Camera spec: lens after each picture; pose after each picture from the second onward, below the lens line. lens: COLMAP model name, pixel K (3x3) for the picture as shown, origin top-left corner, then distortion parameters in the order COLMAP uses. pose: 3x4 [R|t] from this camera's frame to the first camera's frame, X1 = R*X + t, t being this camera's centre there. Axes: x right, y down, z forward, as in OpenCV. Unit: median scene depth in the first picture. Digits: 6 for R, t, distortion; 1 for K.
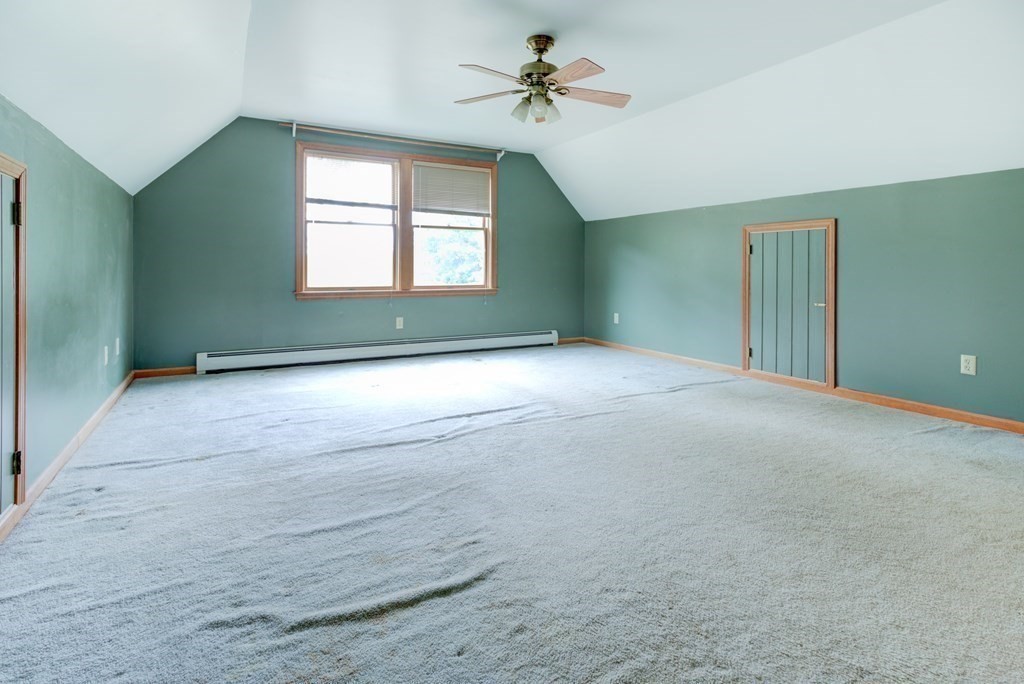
lens RADIAL K [[516.8, 0, 499.2], [0, 516.8, 277.9], [0, 0, 1]] dist [0.004353, 0.004044]
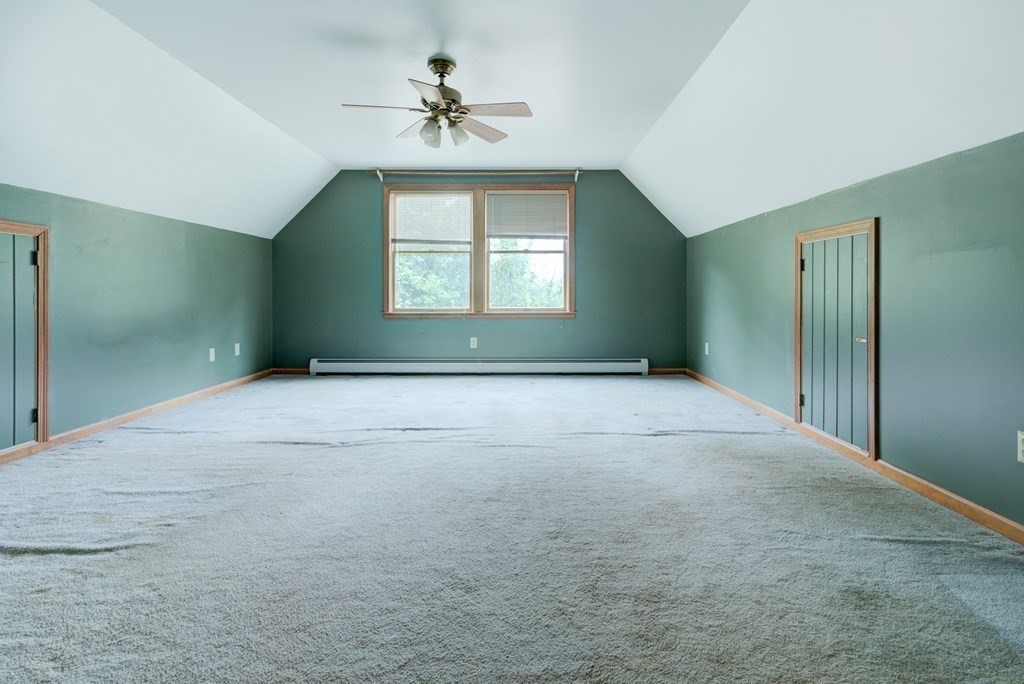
lens RADIAL K [[516.8, 0, 567.1], [0, 516.8, 299.1], [0, 0, 1]] dist [0.004353, 0.004044]
pose [[0.877794, 0.002471, -0.479032, 0.540510], [-0.005029, 0.999979, -0.004059, 0.000068], [0.479012, 0.005972, 0.877788, 0.163891]]
